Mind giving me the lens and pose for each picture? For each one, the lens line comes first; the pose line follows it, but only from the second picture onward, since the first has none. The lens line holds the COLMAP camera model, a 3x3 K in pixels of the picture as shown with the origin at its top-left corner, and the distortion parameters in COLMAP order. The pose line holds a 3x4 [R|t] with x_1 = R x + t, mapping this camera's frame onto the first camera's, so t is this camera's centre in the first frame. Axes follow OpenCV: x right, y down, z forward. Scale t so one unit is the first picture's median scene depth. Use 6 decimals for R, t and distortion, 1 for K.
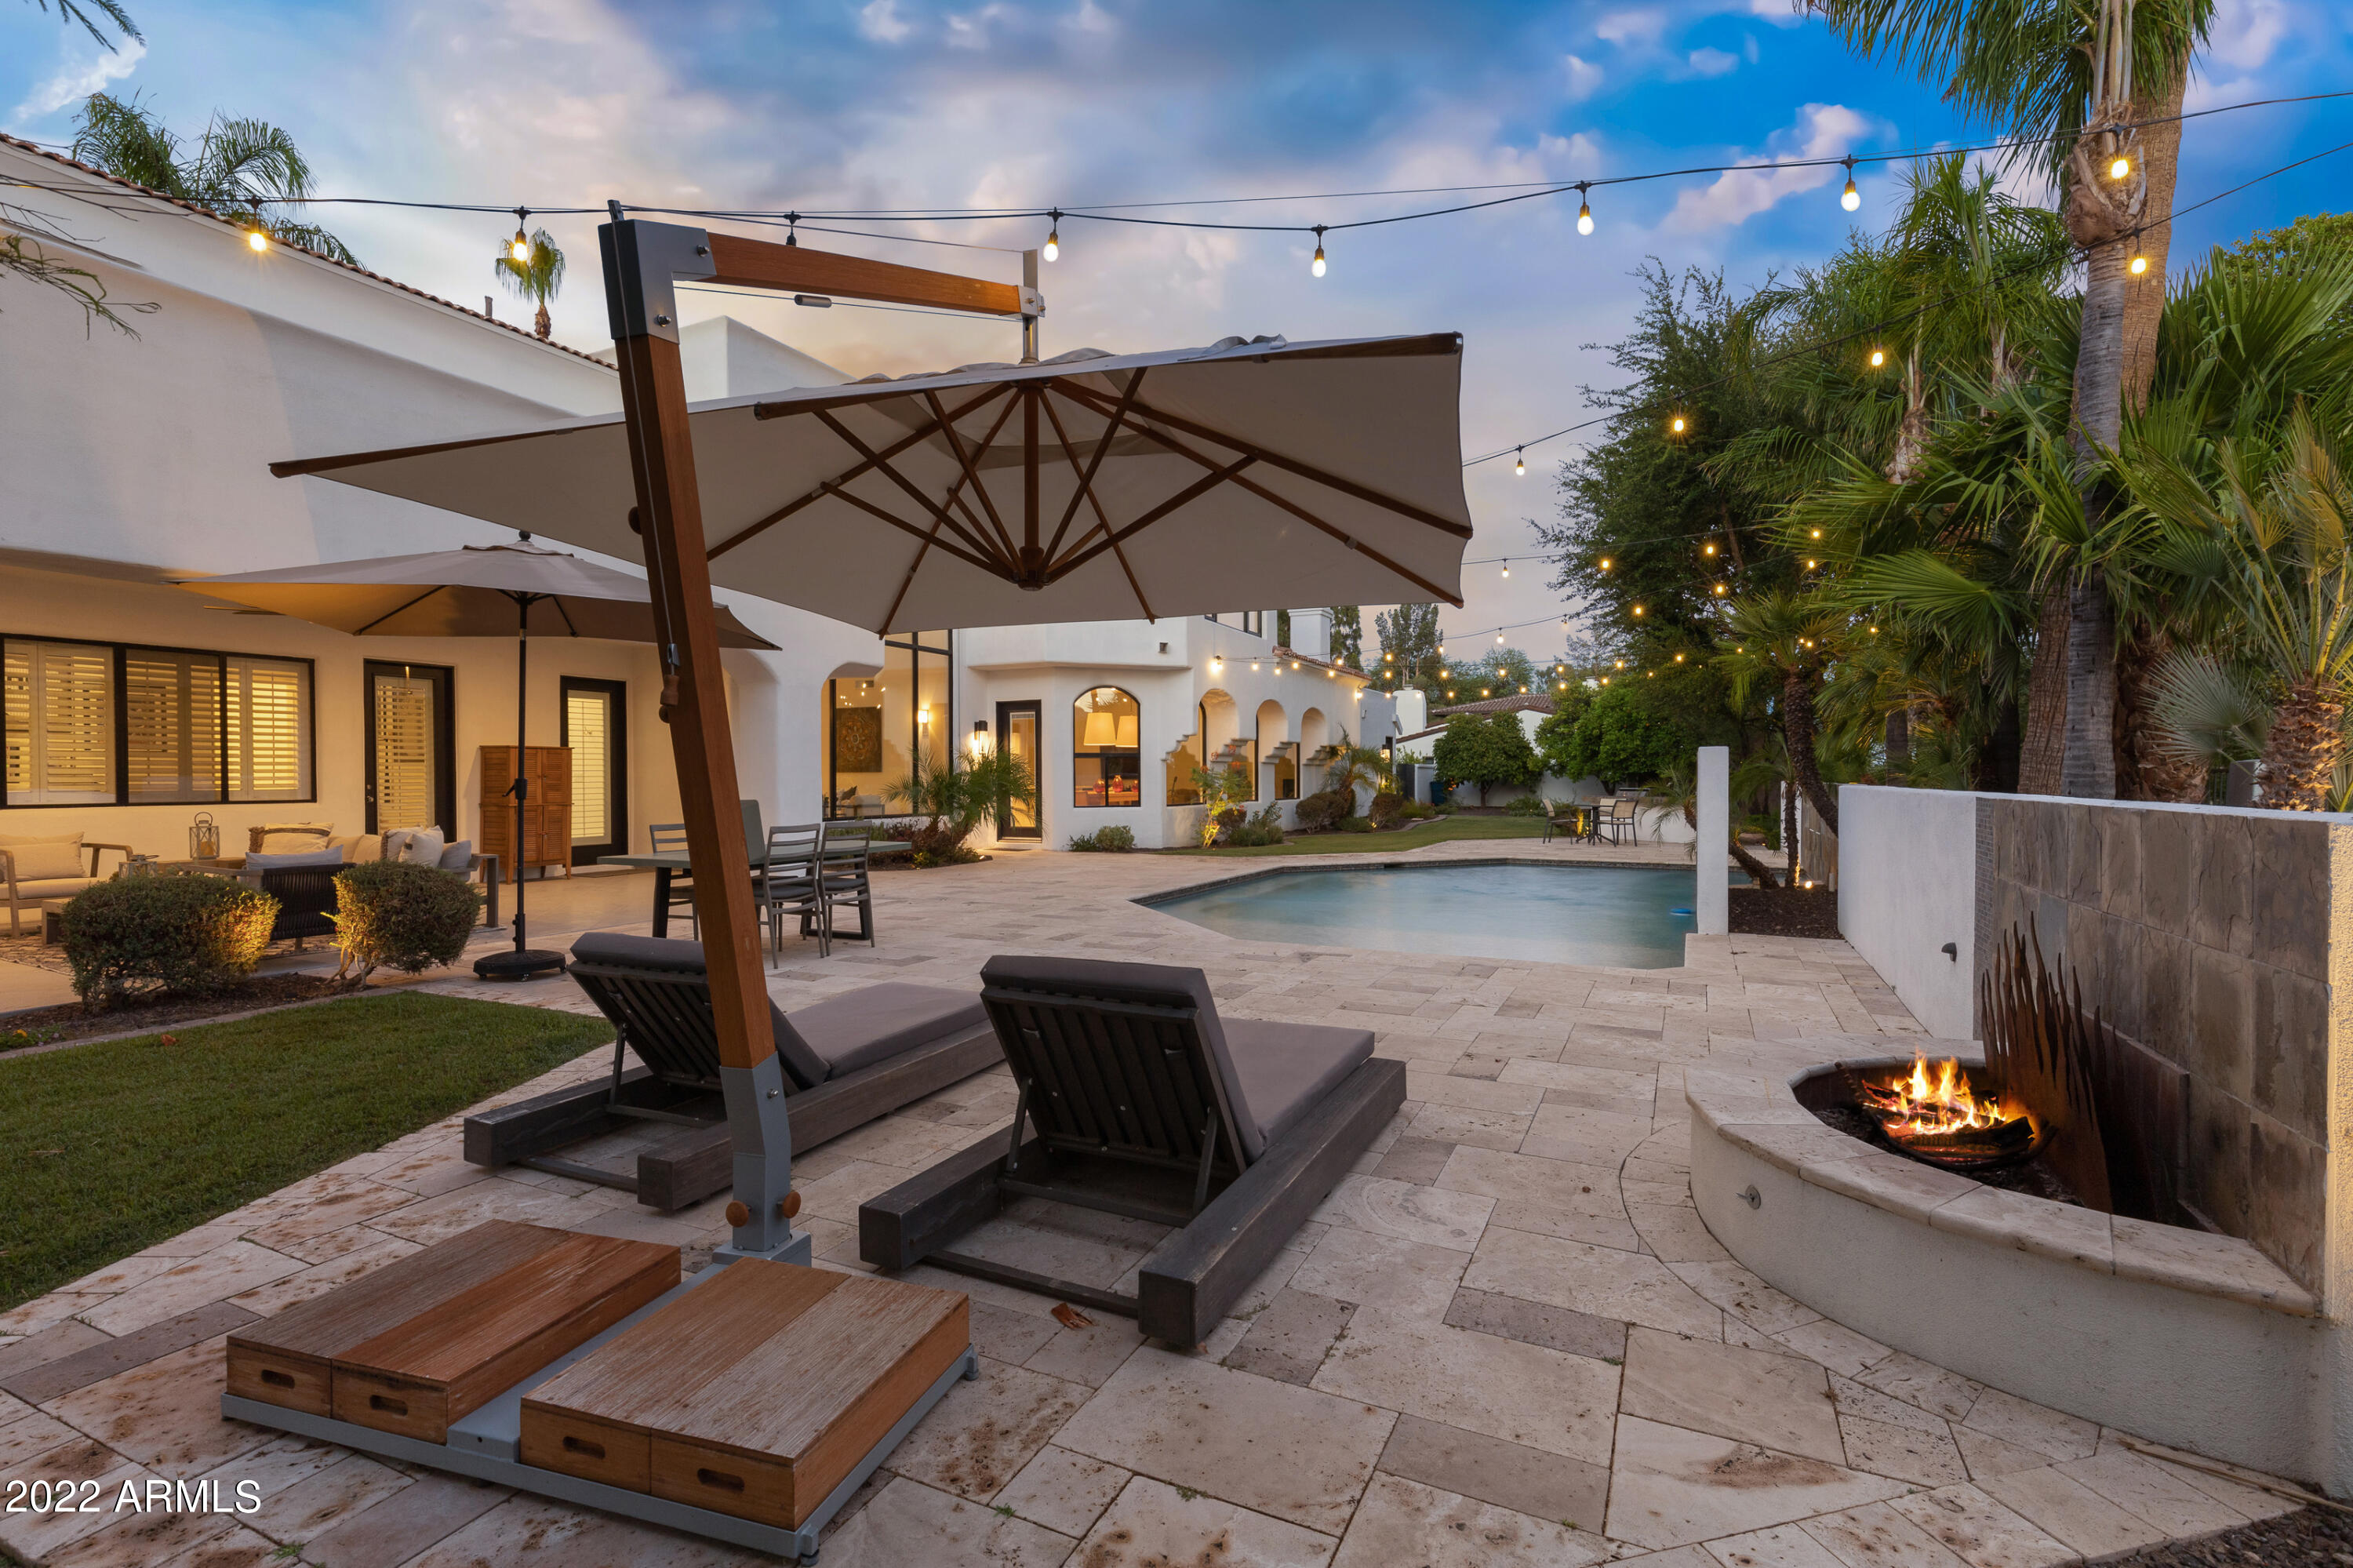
lens RADIAL K [[1076.4, 0, 1176.5], [0, 1076.4, 784.0], [0, 0, 1]] dist [0.012391, 0.000071]
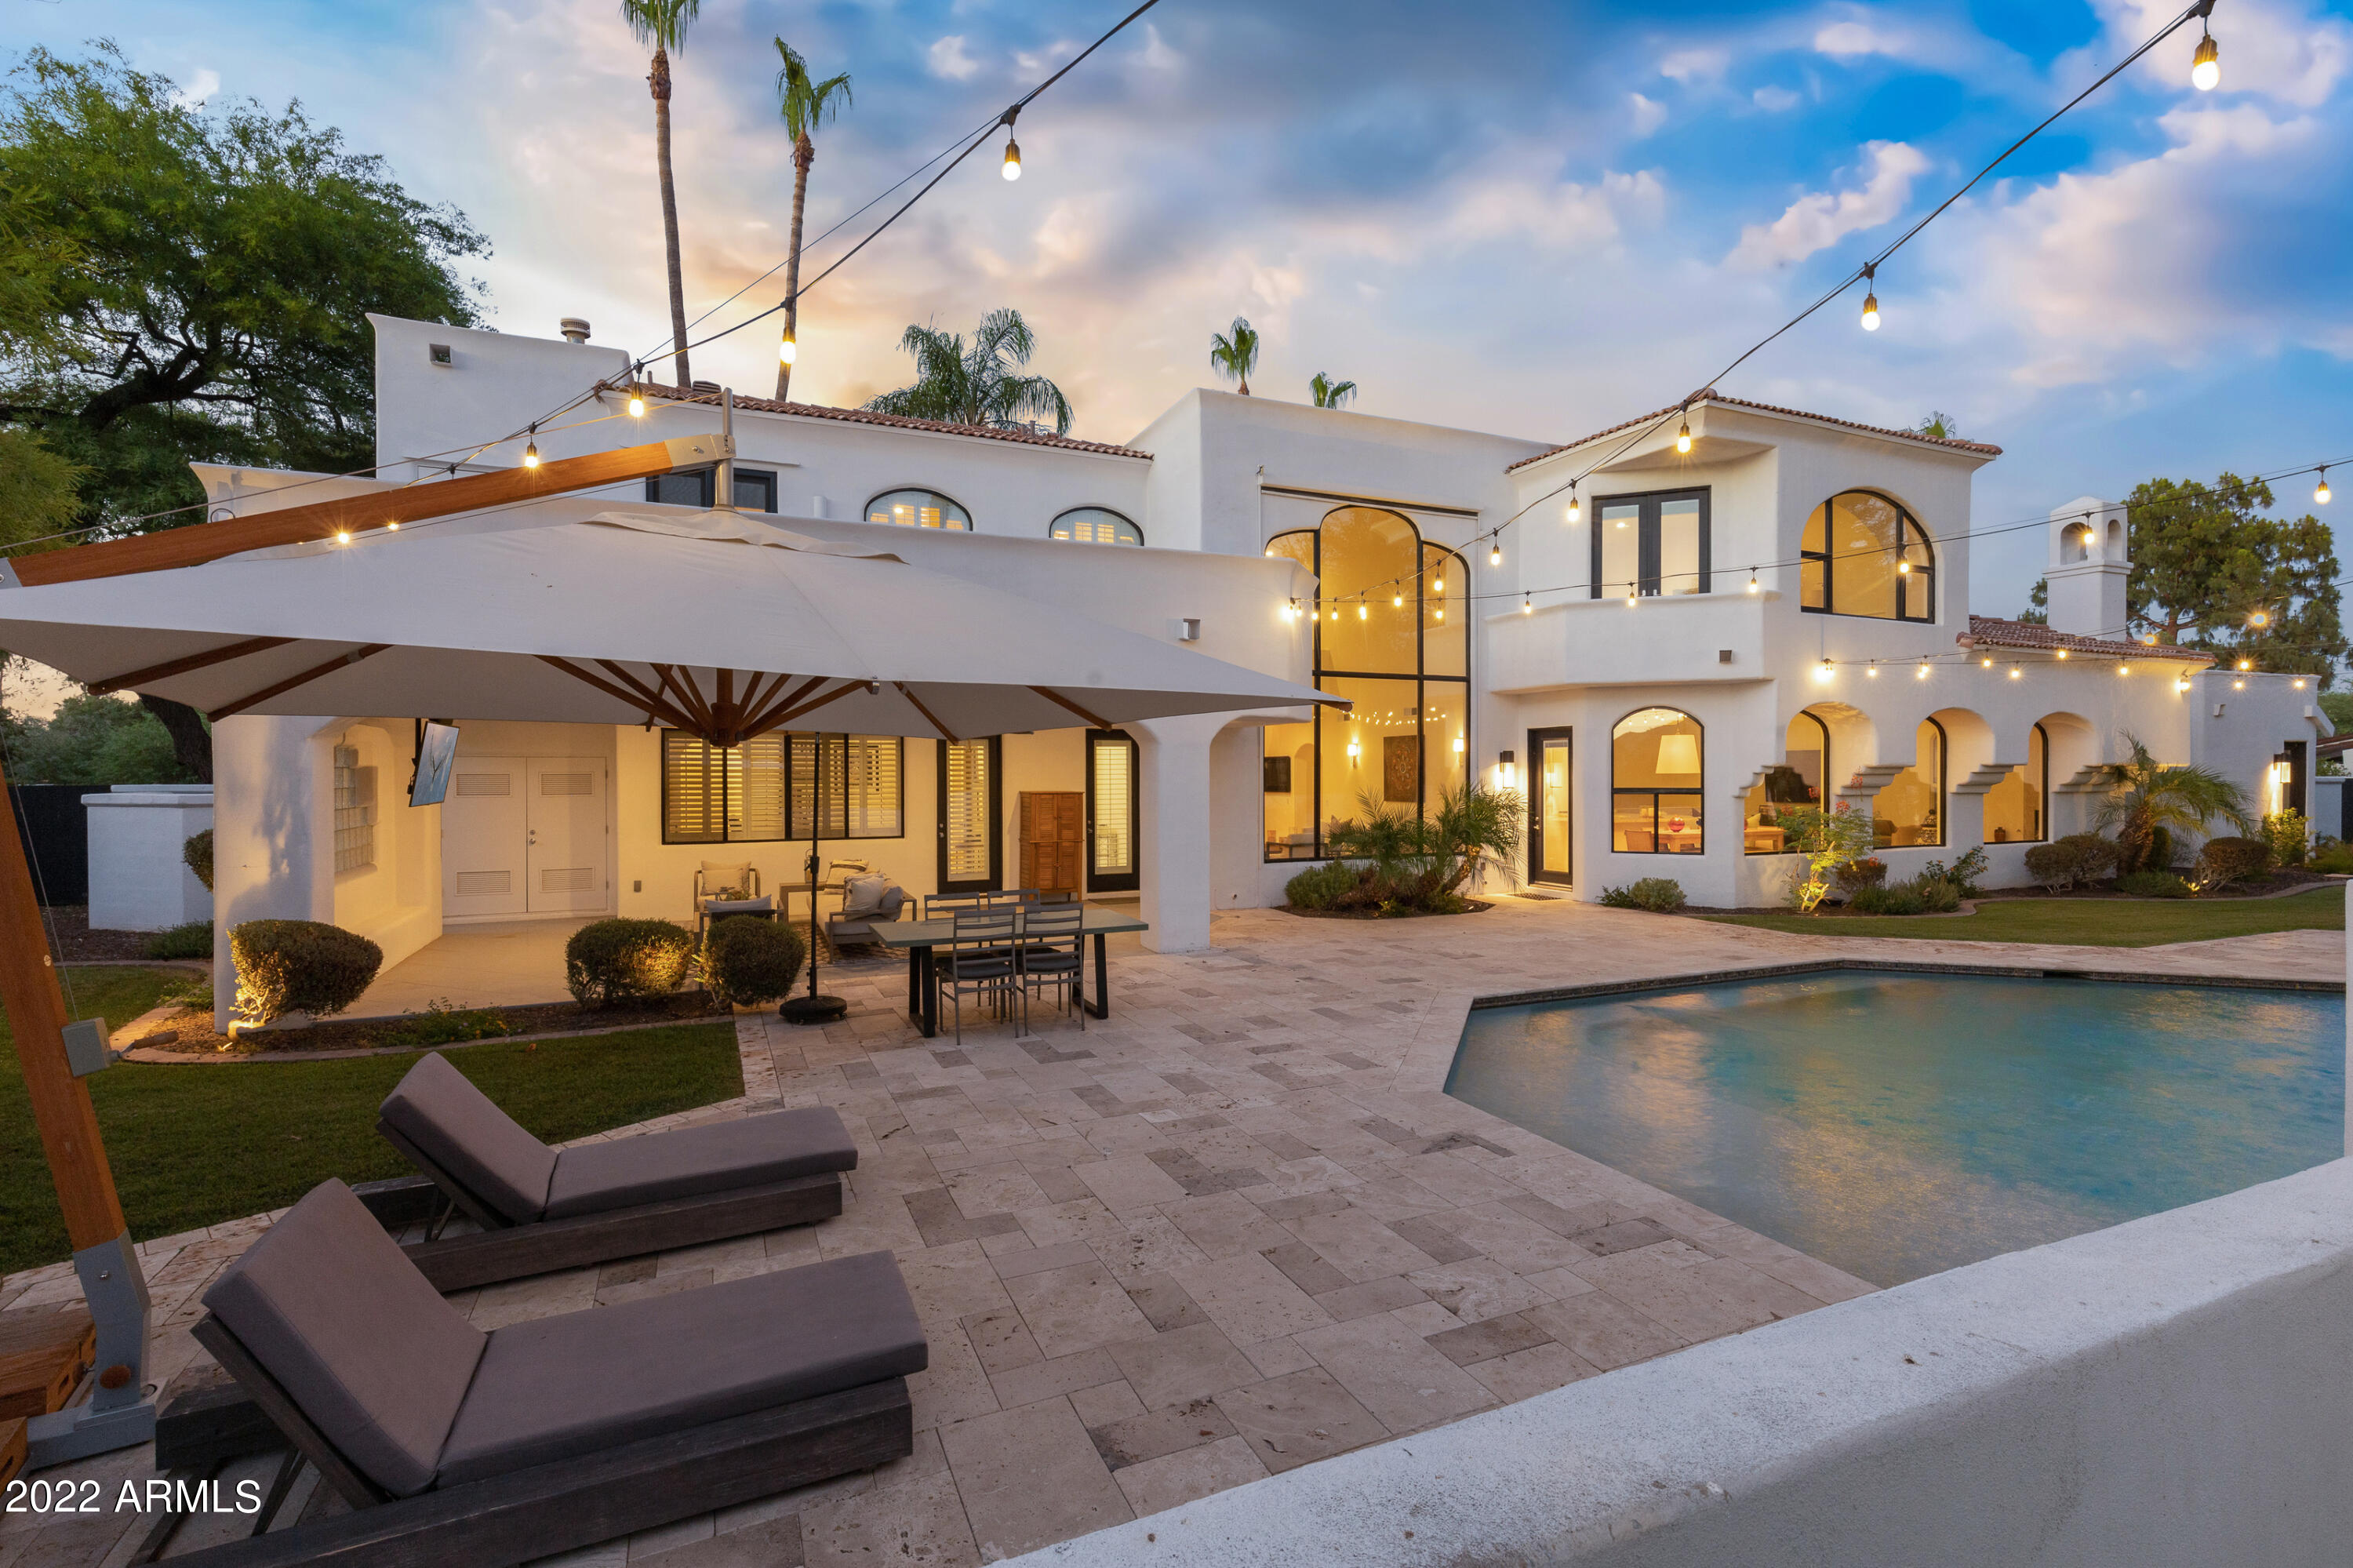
lens RADIAL K [[1076.4, 0, 1176.5], [0, 1076.4, 784.0], [0, 0, 1]] dist [0.012391, 0.000071]
pose [[0.759614, 0.009273, -0.650308, 0.196266], [-0.003523, 0.999942, 0.010143, -0.039717], [0.650365, -0.005413, 0.759603, 0.137613]]
